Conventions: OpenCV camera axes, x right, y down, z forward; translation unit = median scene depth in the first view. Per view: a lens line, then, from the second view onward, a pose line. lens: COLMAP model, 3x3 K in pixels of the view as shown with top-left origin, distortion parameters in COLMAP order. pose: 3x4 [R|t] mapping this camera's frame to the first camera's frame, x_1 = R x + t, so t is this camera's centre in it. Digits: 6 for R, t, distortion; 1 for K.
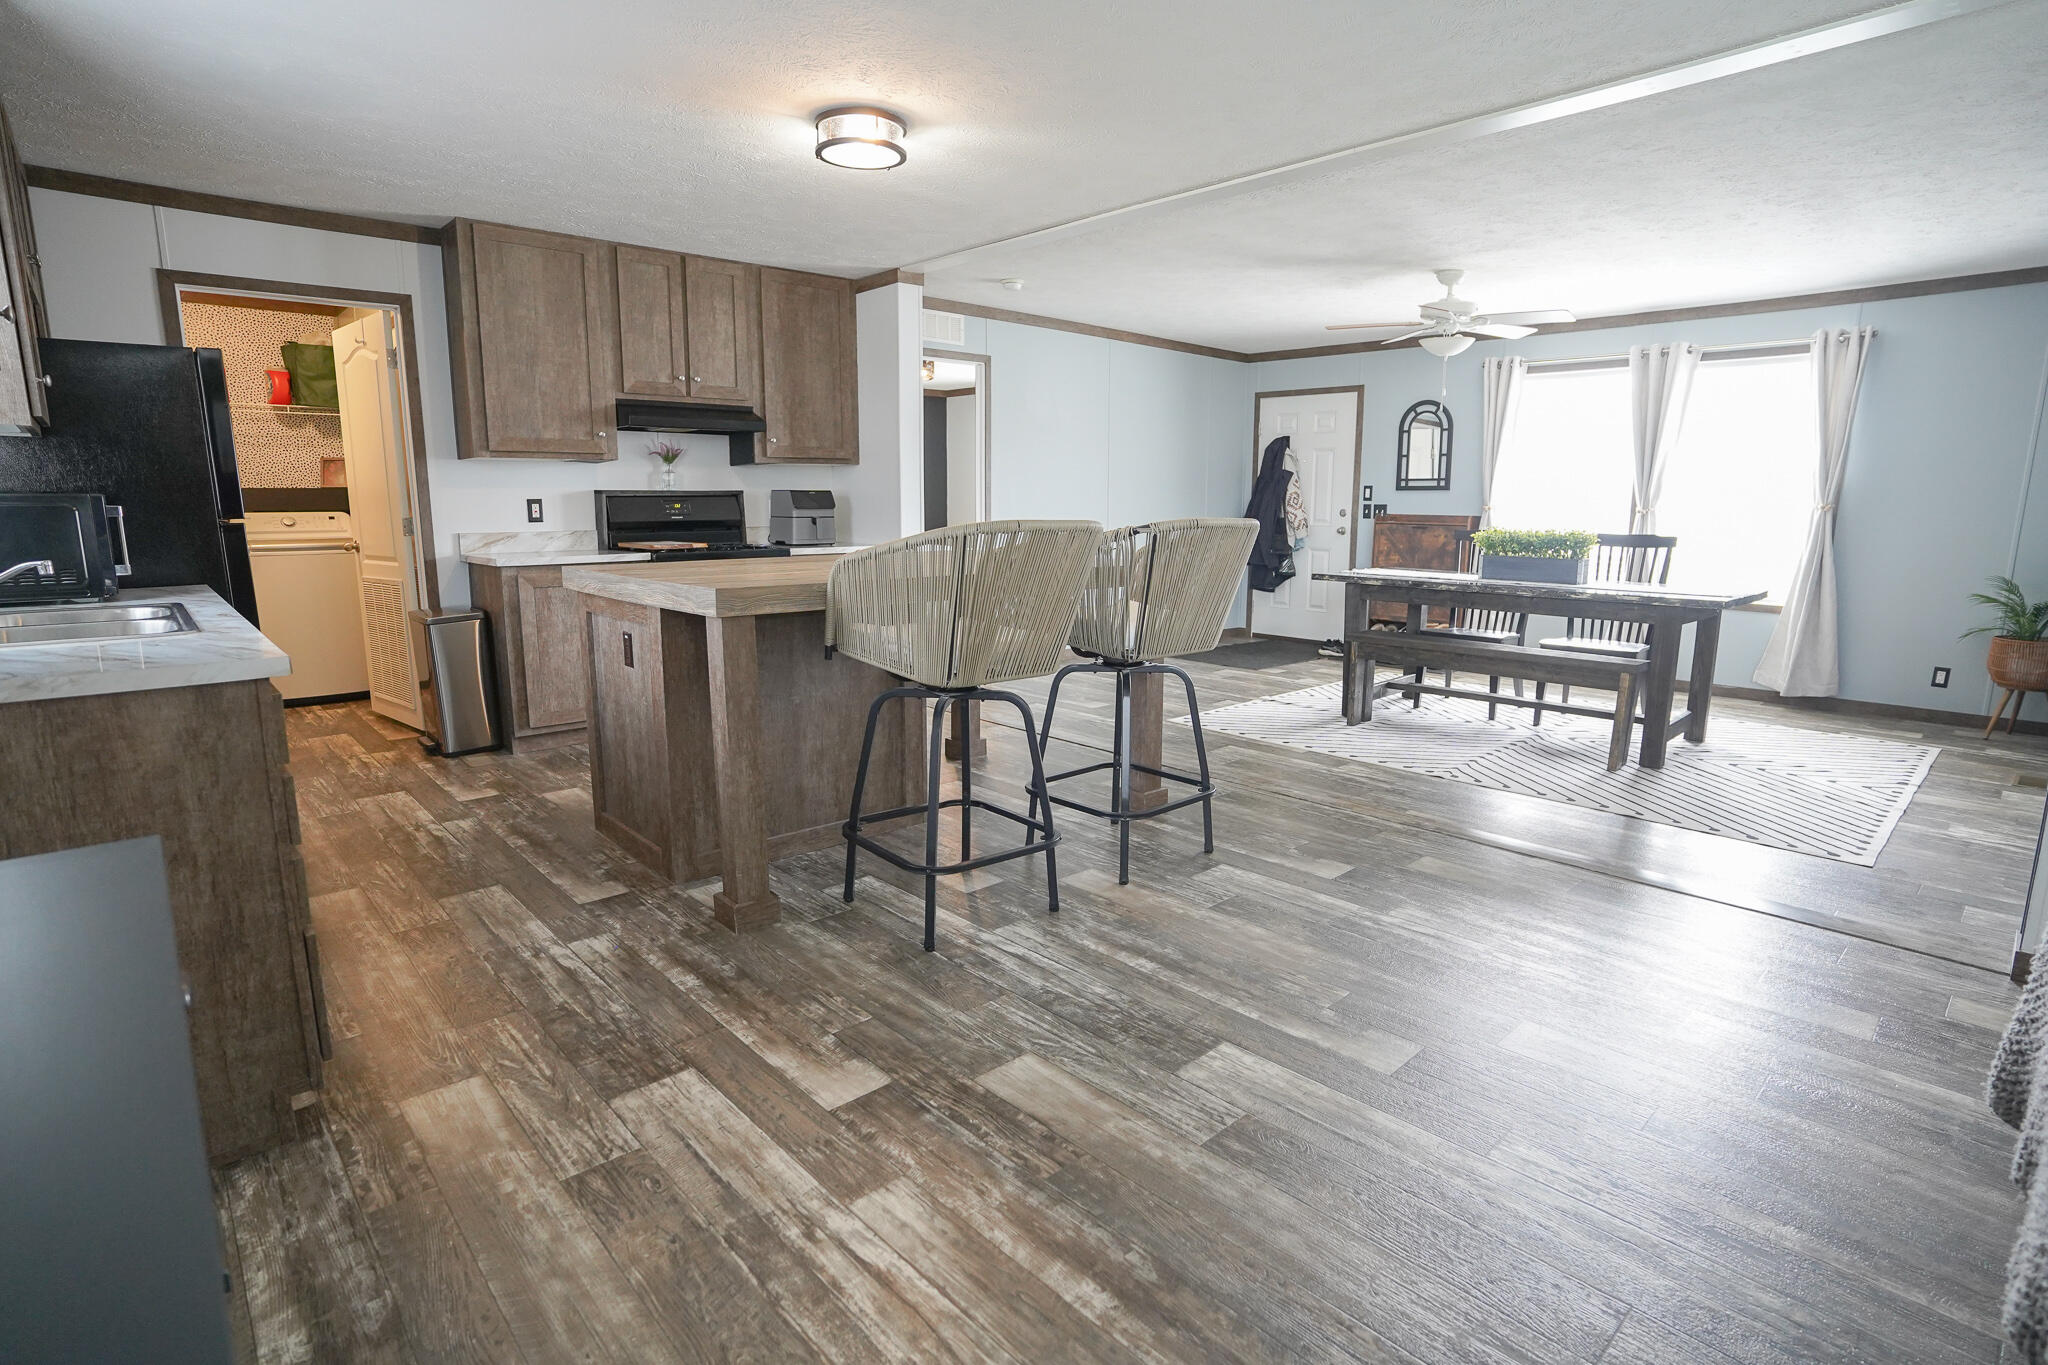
lens RADIAL K [[1042.1, 0, 1024.0], [0, 1042.1, 682.5], [0, 0, 1]] dist [-0.077517, 0.047792]
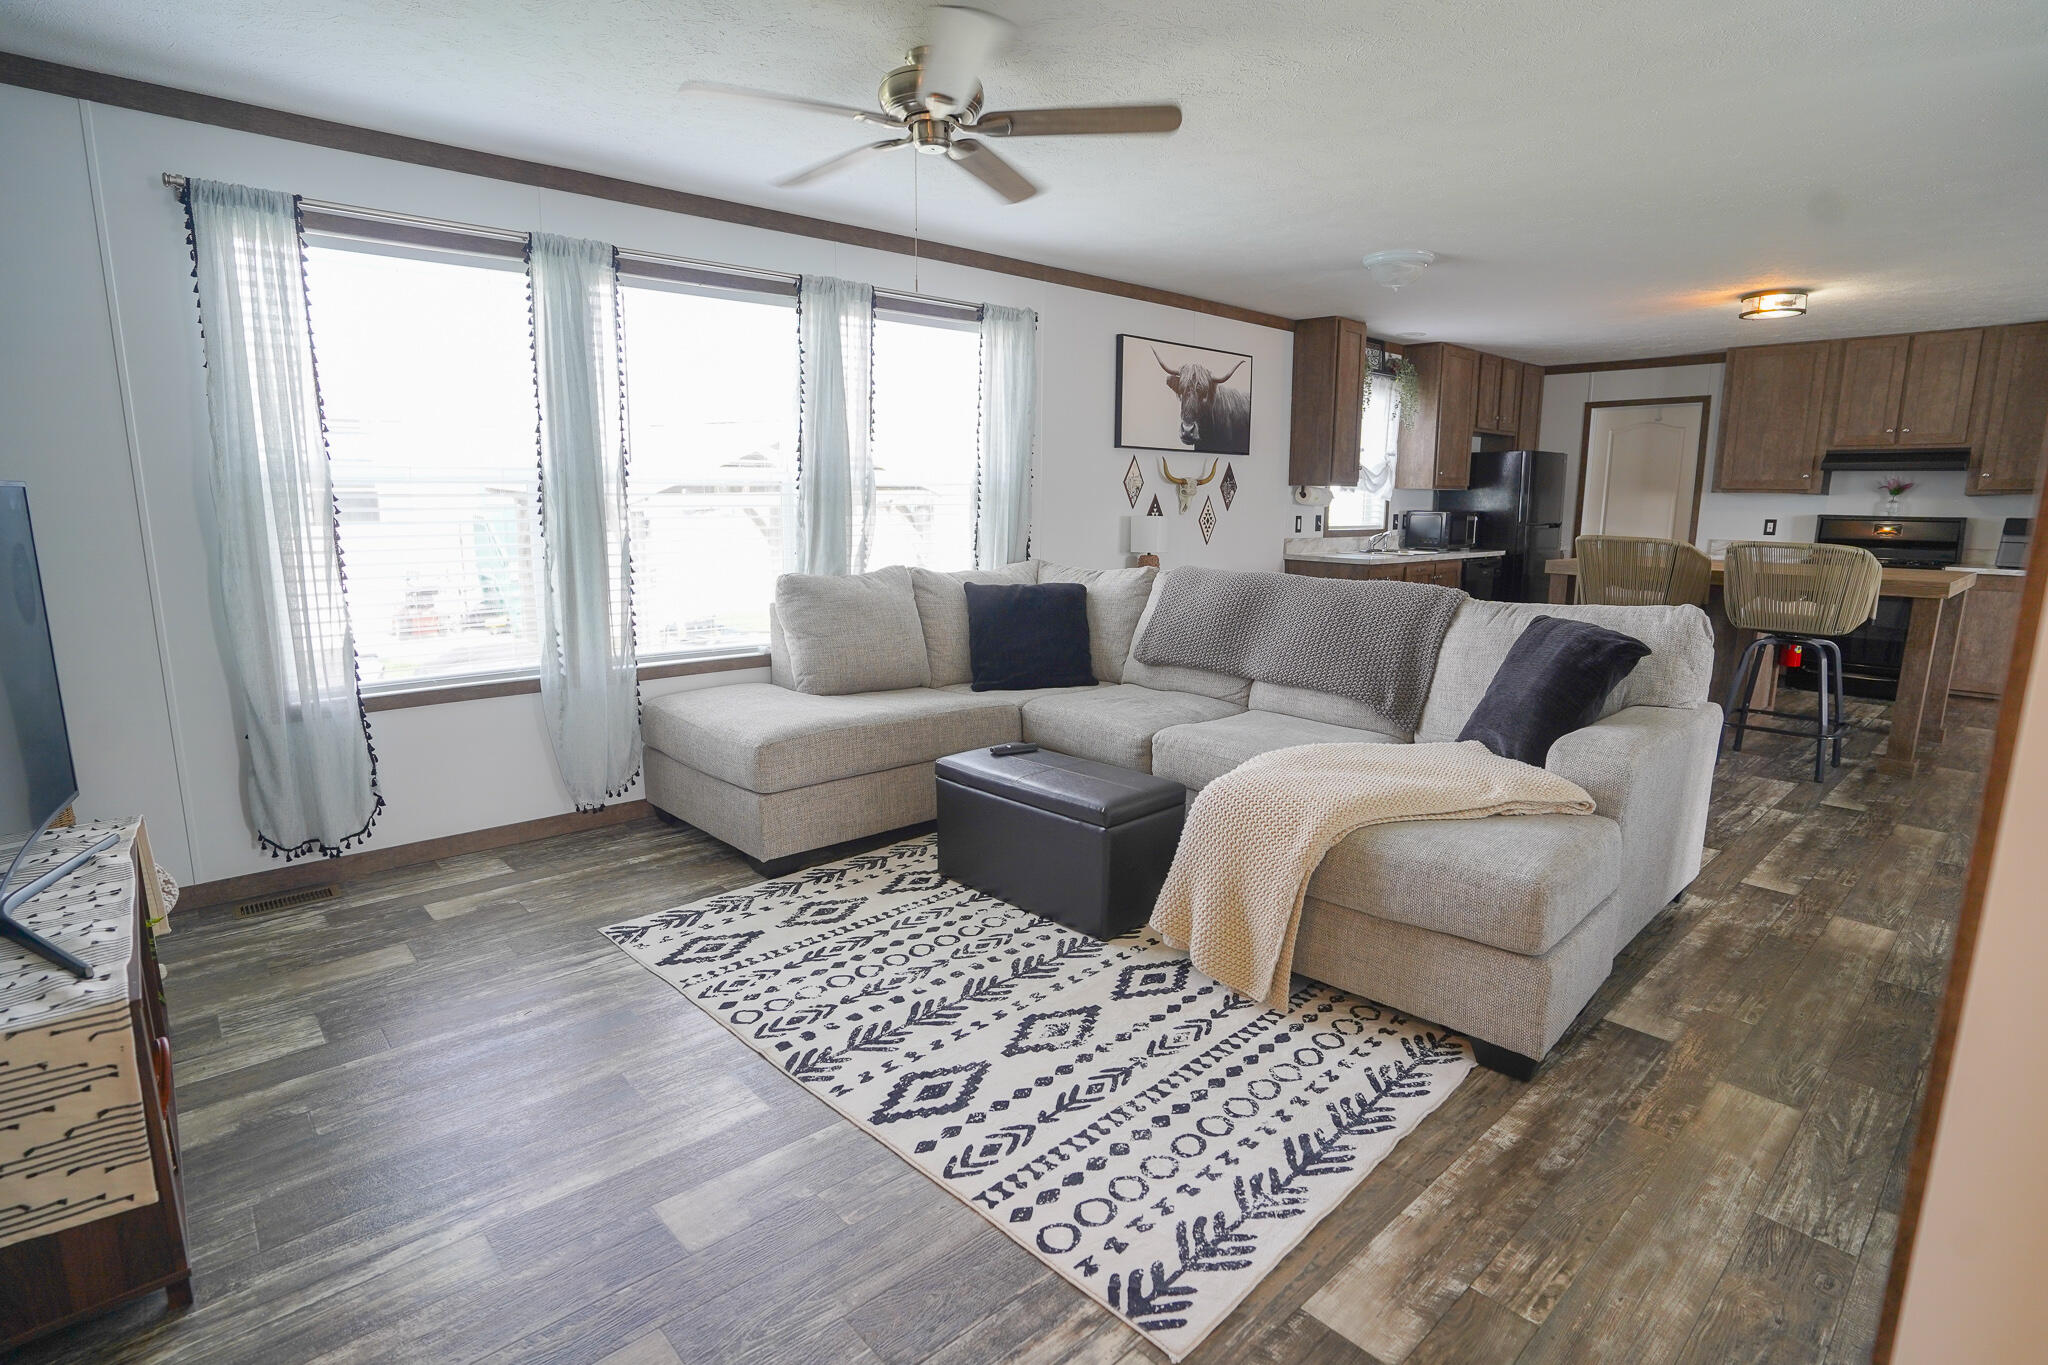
lens RADIAL K [[991.1, 0, 984.1], [0, 991.1, 688.0], [0, 0, 1]] dist [-0.041470, 0.001902]
pose [[-0.023837, 0.177359, -0.983858, 0.953194], [-0.175386, 0.968132, 0.178773, 0.007344], [0.984211, 0.176817, 0.008029, -0.090108]]
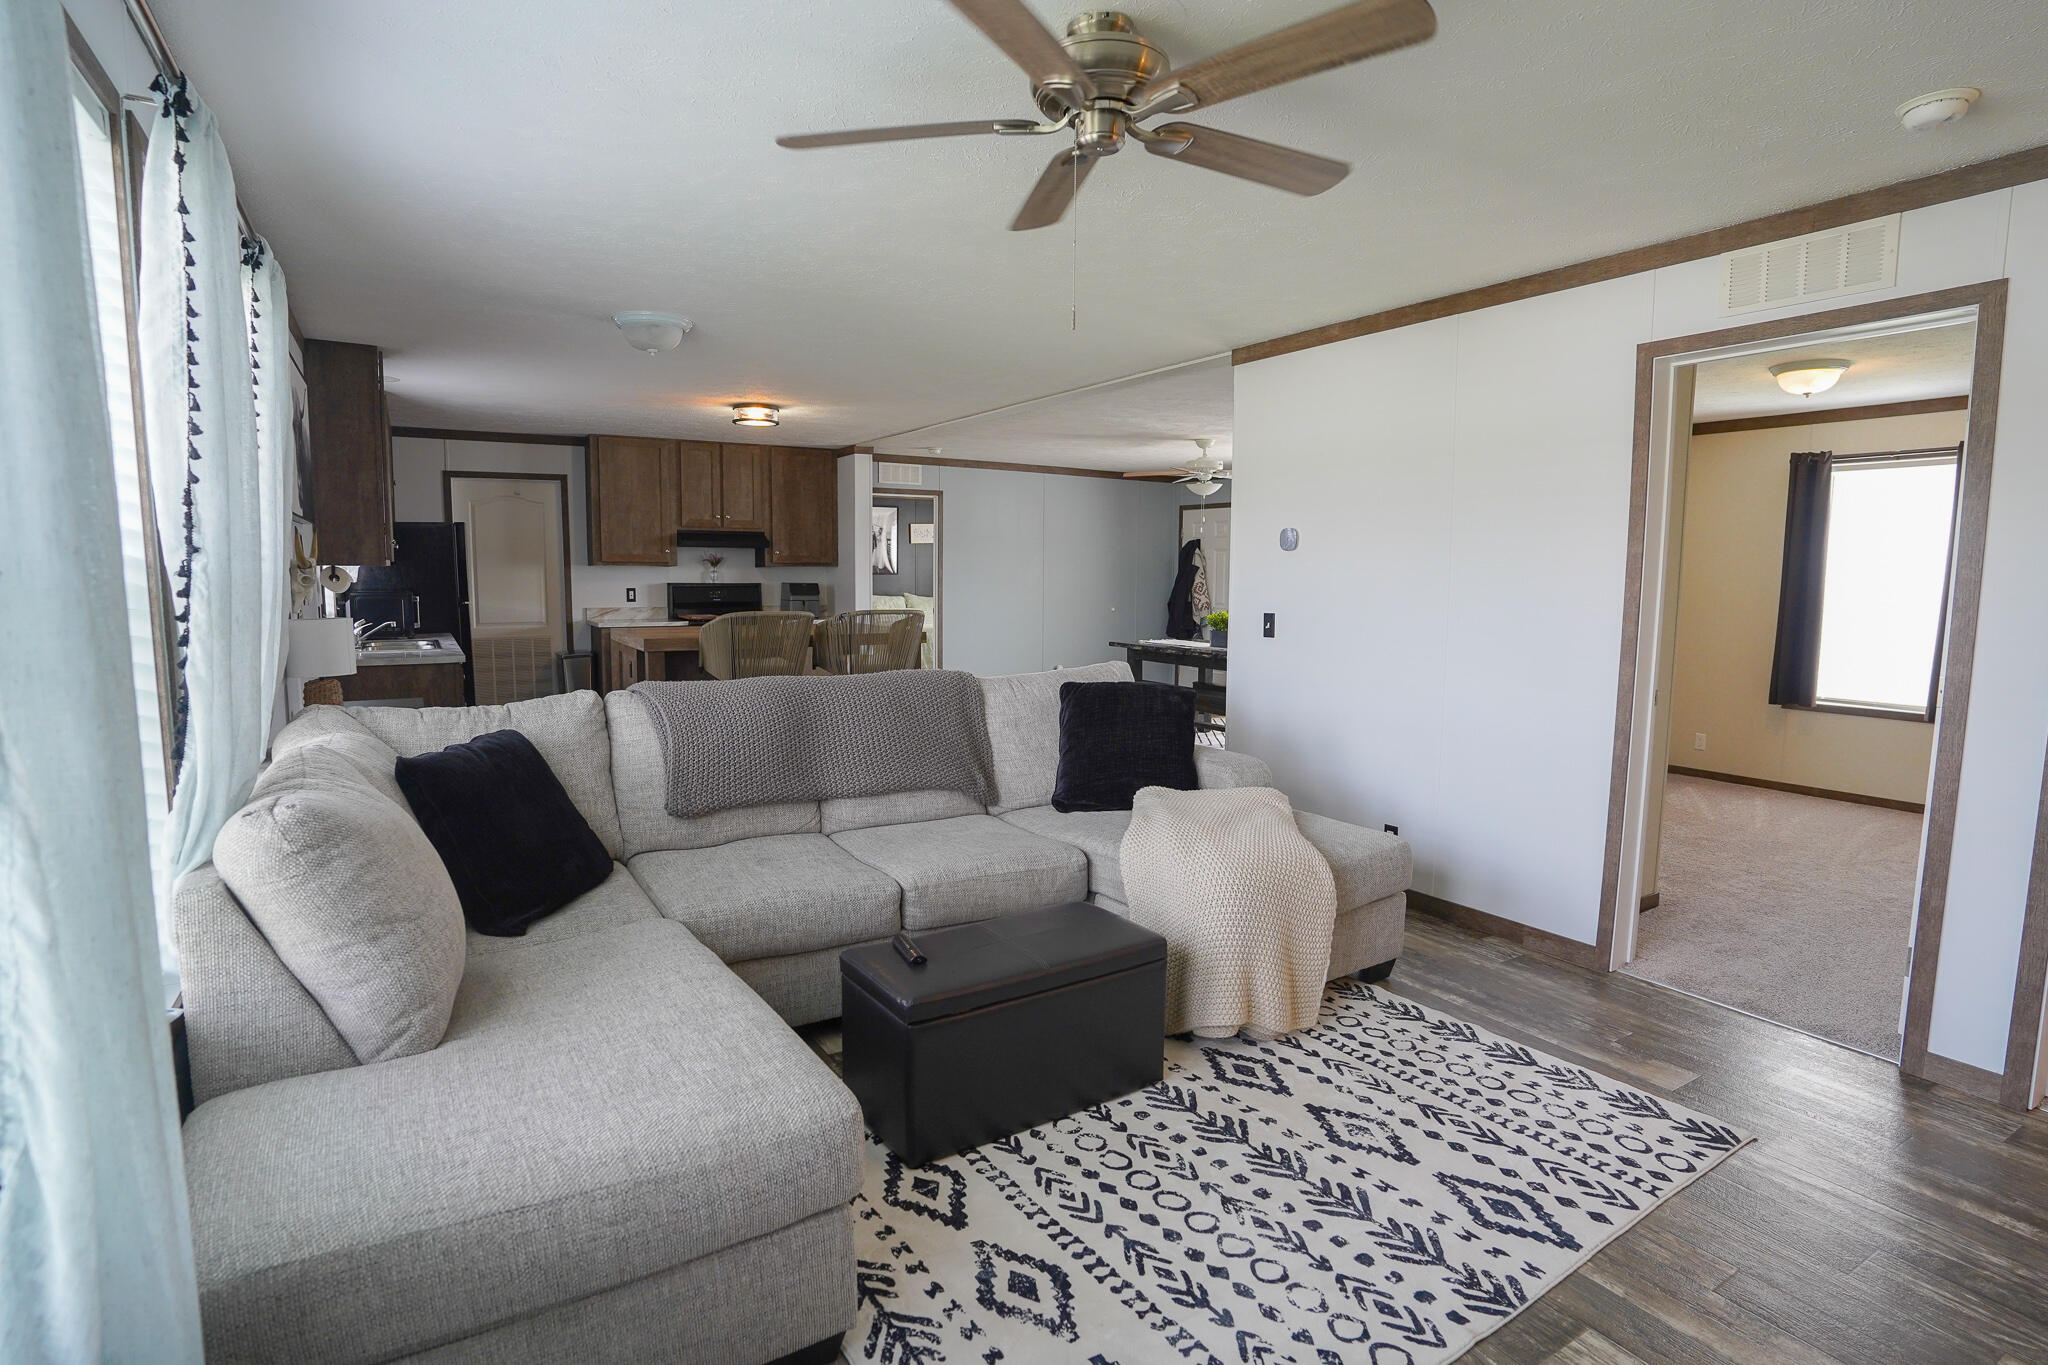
lens RADIAL K [[1042.1, 0, 1024.0], [0, 1042.1, 682.5], [0, 0, 1]] dist [-0.077517, 0.047792]
pose [[0.983157, 0.024613, -0.181097, 0.464883], [-0.037056, 0.997154, -0.065652, 0.062823], [0.178966, 0.071257, 0.981271, -0.533916]]
